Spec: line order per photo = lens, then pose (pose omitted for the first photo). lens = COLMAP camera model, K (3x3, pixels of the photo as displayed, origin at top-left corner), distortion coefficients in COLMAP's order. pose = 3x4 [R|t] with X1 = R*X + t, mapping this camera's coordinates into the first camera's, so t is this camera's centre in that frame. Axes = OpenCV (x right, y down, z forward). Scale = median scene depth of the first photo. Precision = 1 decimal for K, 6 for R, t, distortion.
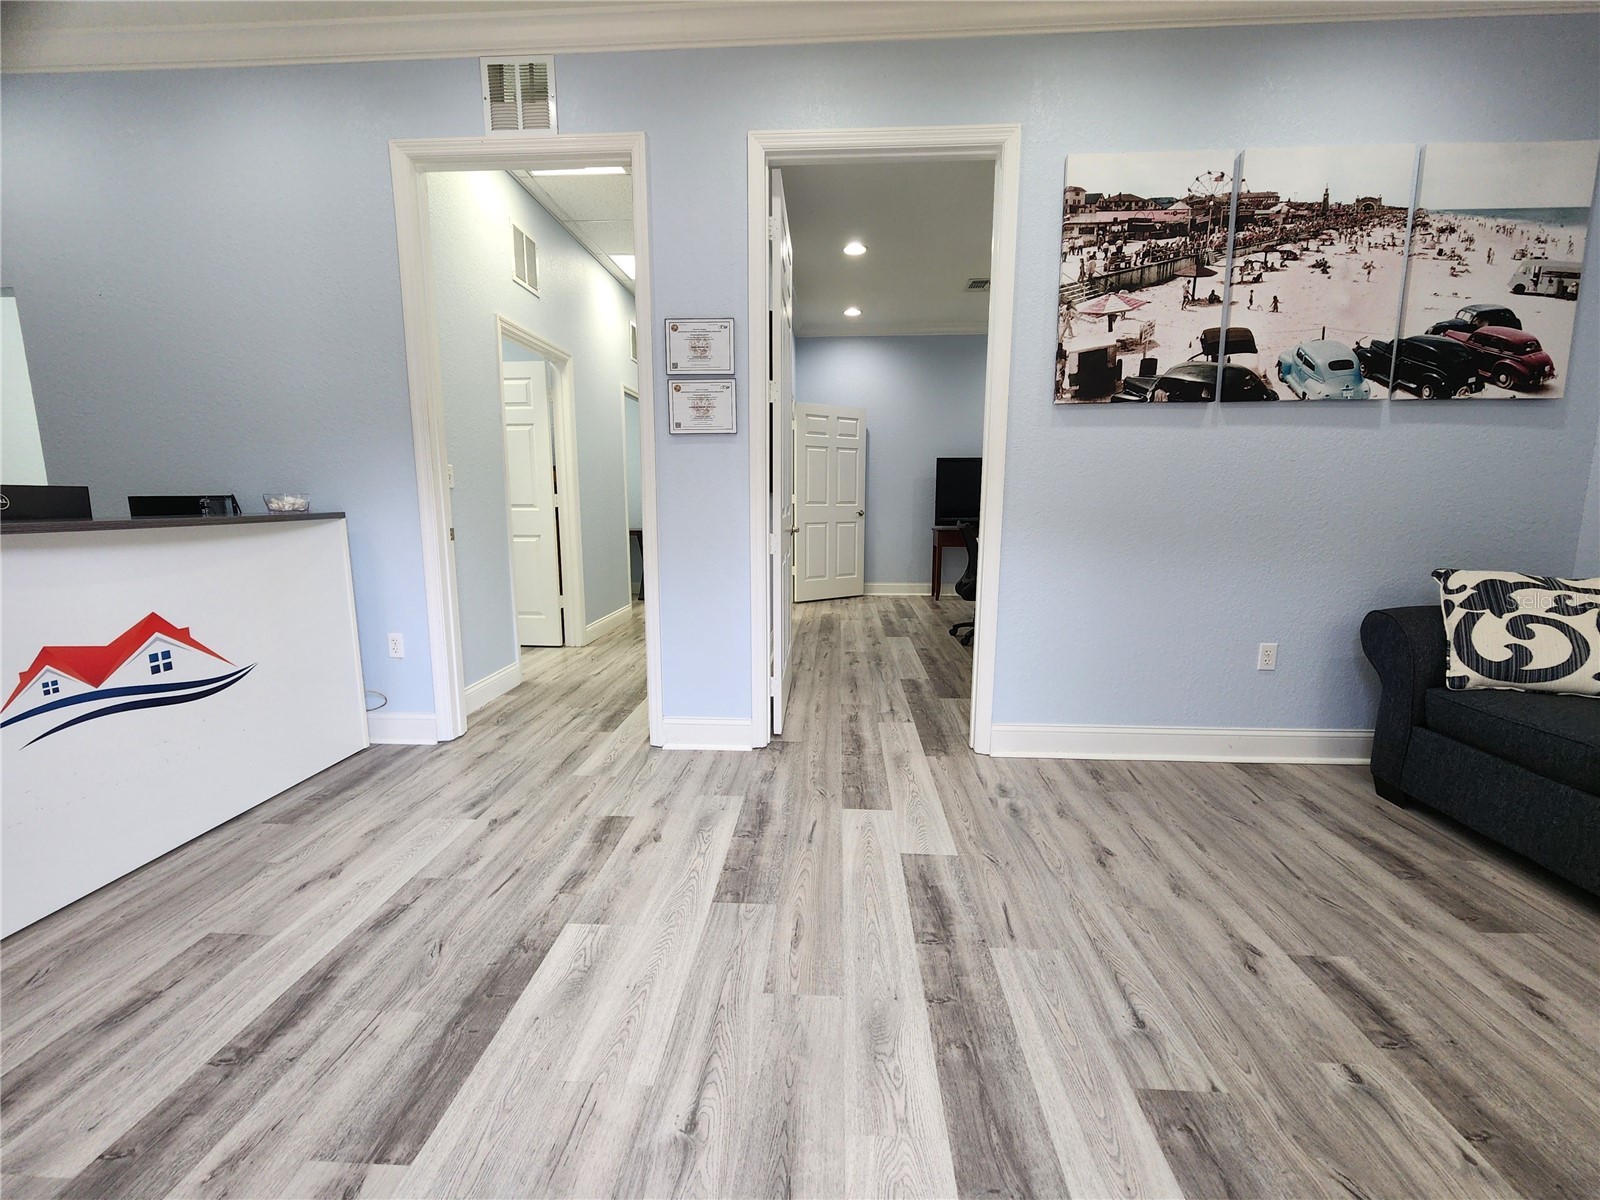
lens RADIAL K [[647.1, 0, 801.3], [0, 647.1, 595.6], [0, 0, 1]] dist [-0.002370, -0.001753]
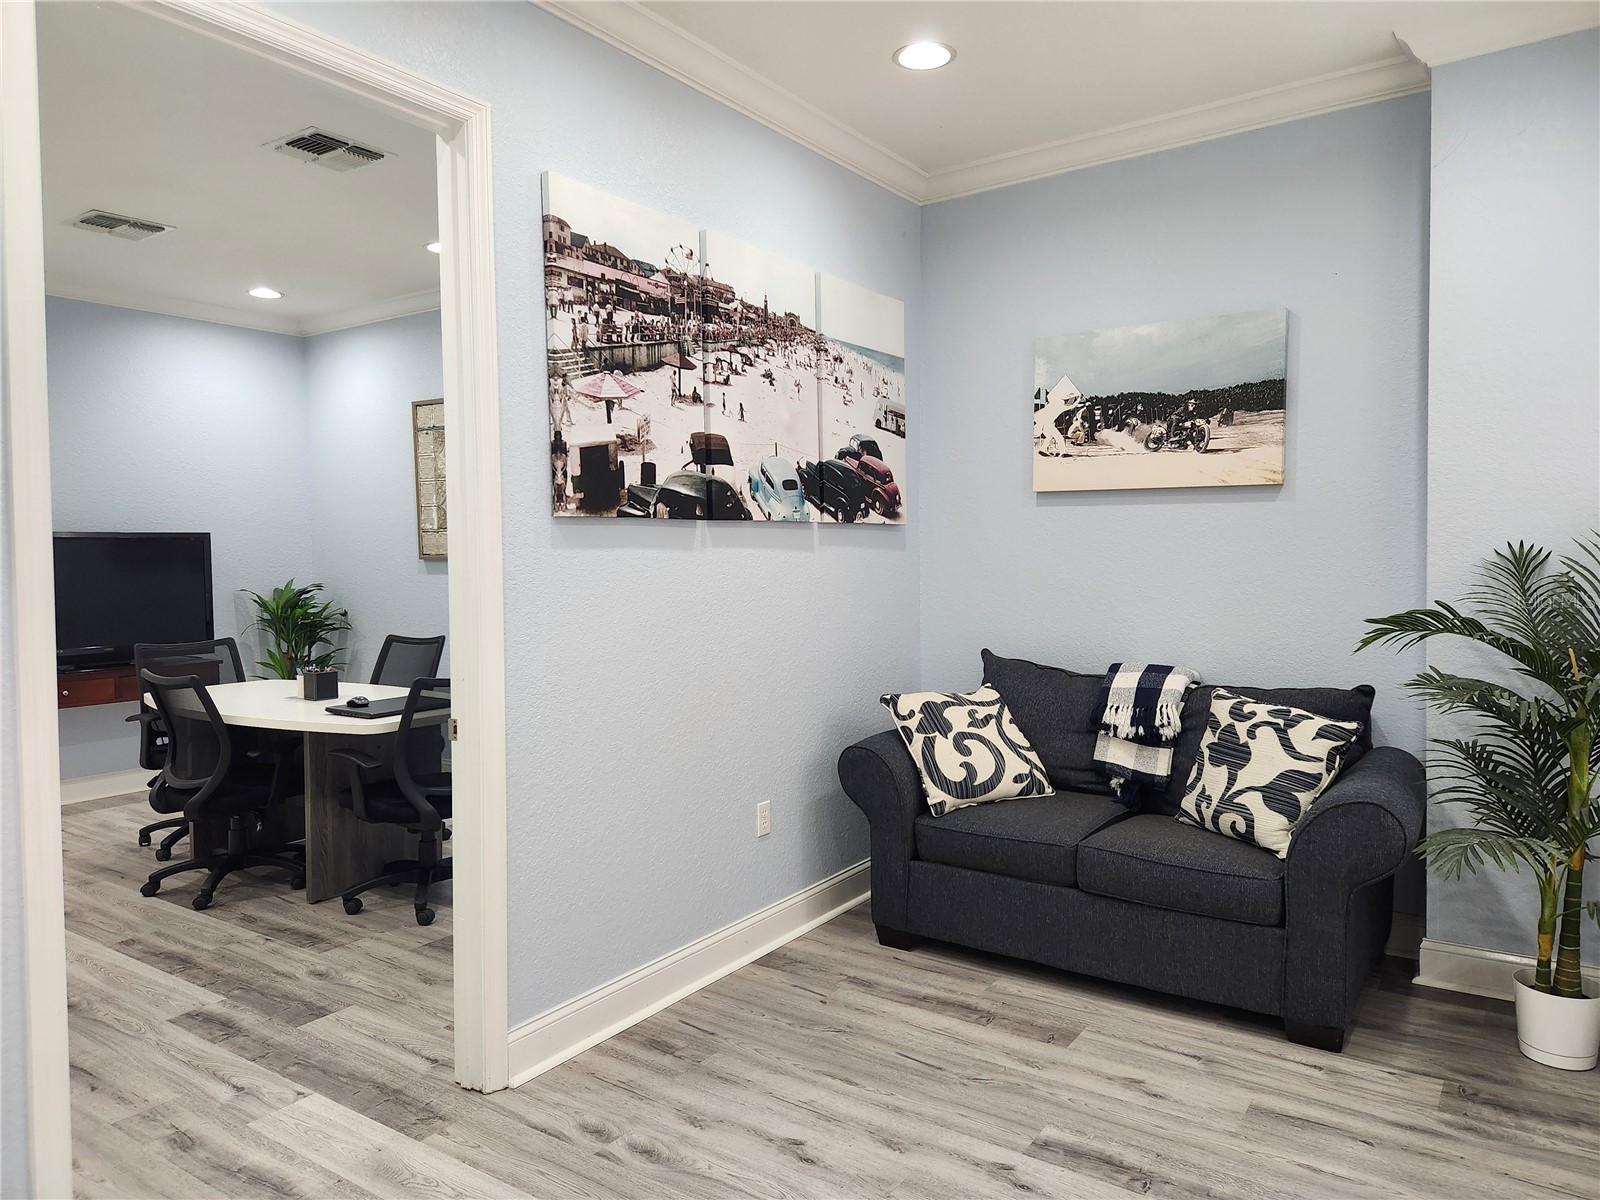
lens RADIAL K [[1067.4, 0, 801.2], [0, 1067.4, 592.8], [0, 0, 1]] dist [0.071101, -0.061491]
pose [[0.522518, -0.038286, 0.851768, -0.517352], [0.139662, 0.989341, -0.041206, -0.161102], [-0.841112, 0.140491, 0.522296, 0.248076]]
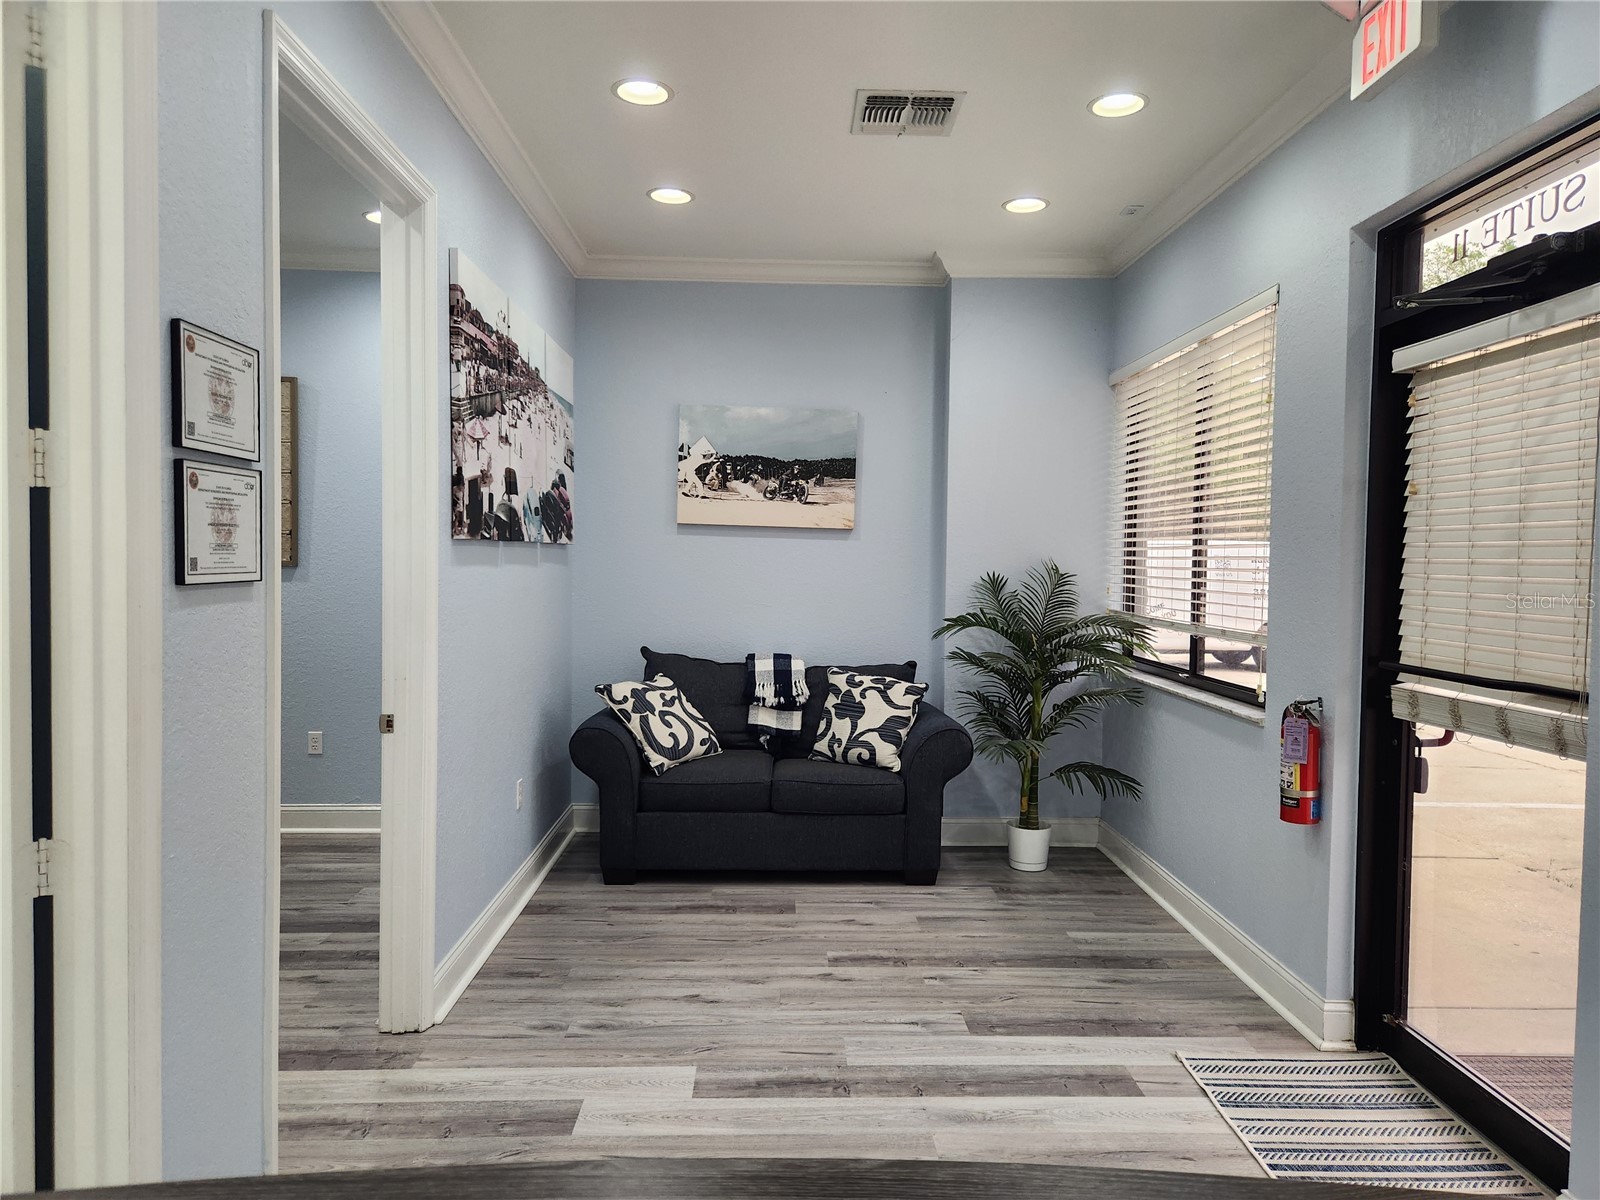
lens RADIAL K [[1067.4, 0, 804.1], [0, 1067.4, 599.6], [0, 0, 1]] dist [0.071101, -0.061491]
pose [[-0.086673, -0.038737, 0.995483, -1.157254], [0.135927, 0.989439, 0.050337, -0.275001], [-0.986920, 0.139676, -0.080493, 0.826569]]
